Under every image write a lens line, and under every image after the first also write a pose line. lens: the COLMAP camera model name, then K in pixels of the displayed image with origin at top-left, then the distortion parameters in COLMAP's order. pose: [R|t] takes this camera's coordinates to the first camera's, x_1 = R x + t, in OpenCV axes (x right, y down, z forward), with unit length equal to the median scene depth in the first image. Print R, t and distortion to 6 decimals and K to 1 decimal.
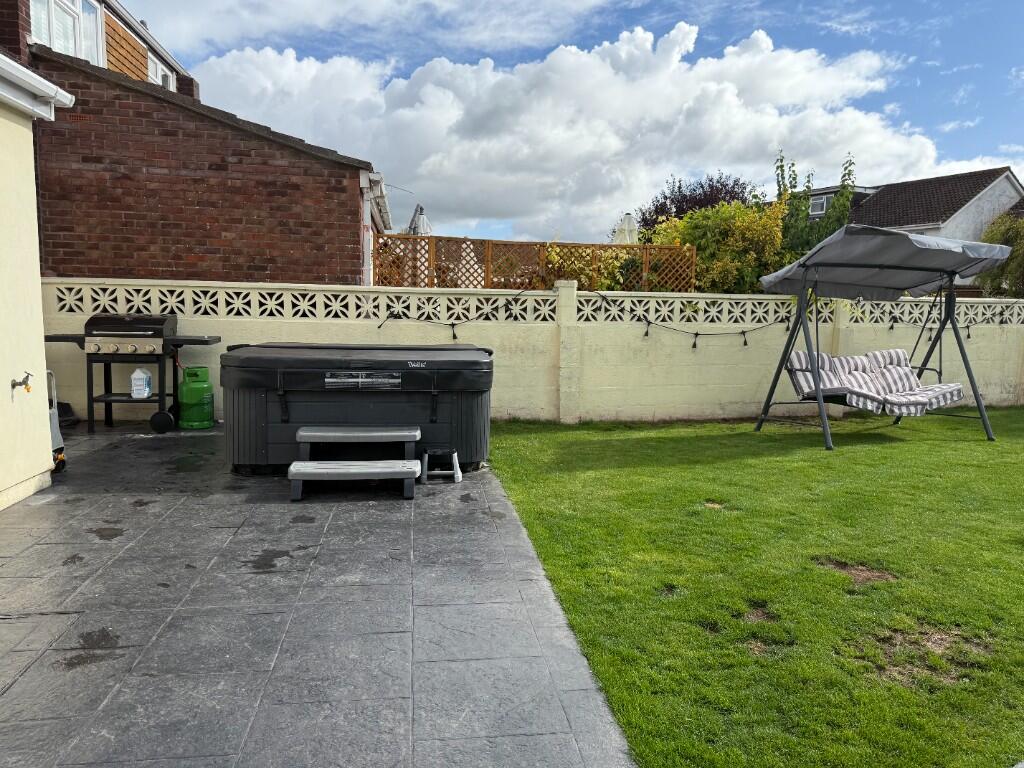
lens RADIAL K [[720.8, 0, 512.0], [0, 720.8, 384.0], [0, 0, 1]] dist [0.053945, -0.066755]
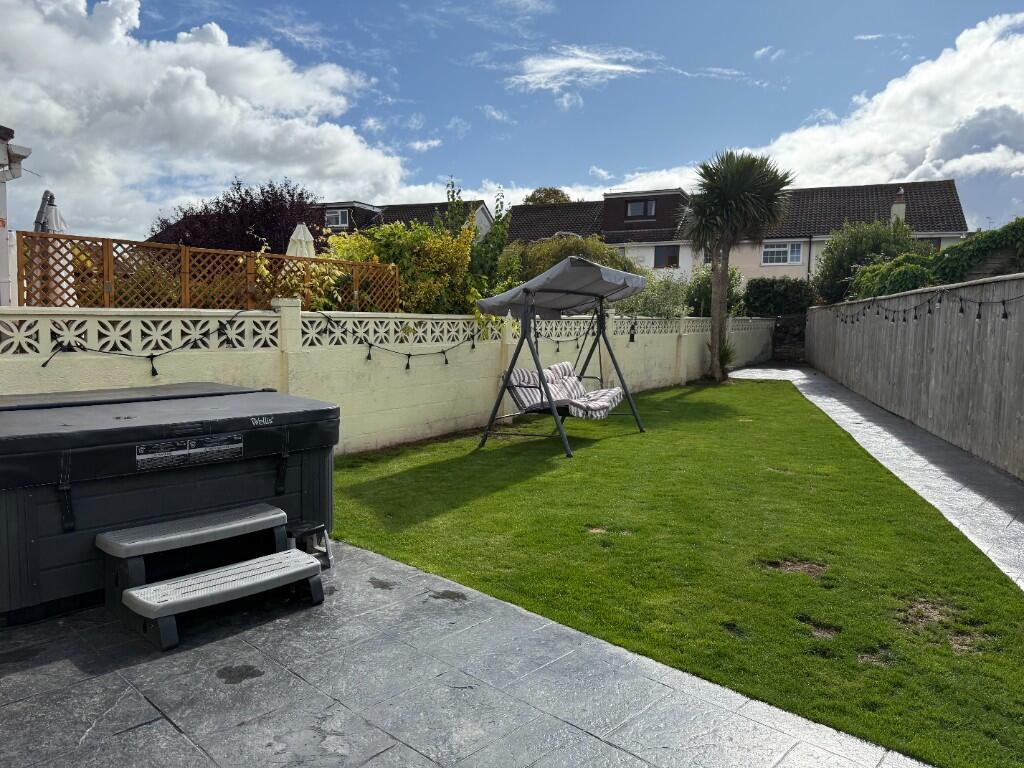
lens RADIAL K [[728.1, 0, 512.0], [0, 728.1, 384.0], [0, 0, 1]] dist [0.155986, -0.209437]
pose [[0.773782, -0.066815, 0.629918, -0.276520], [0.070351, 0.997334, 0.019368, -0.041380], [-0.629533, 0.029329, 0.776420, 0.158103]]
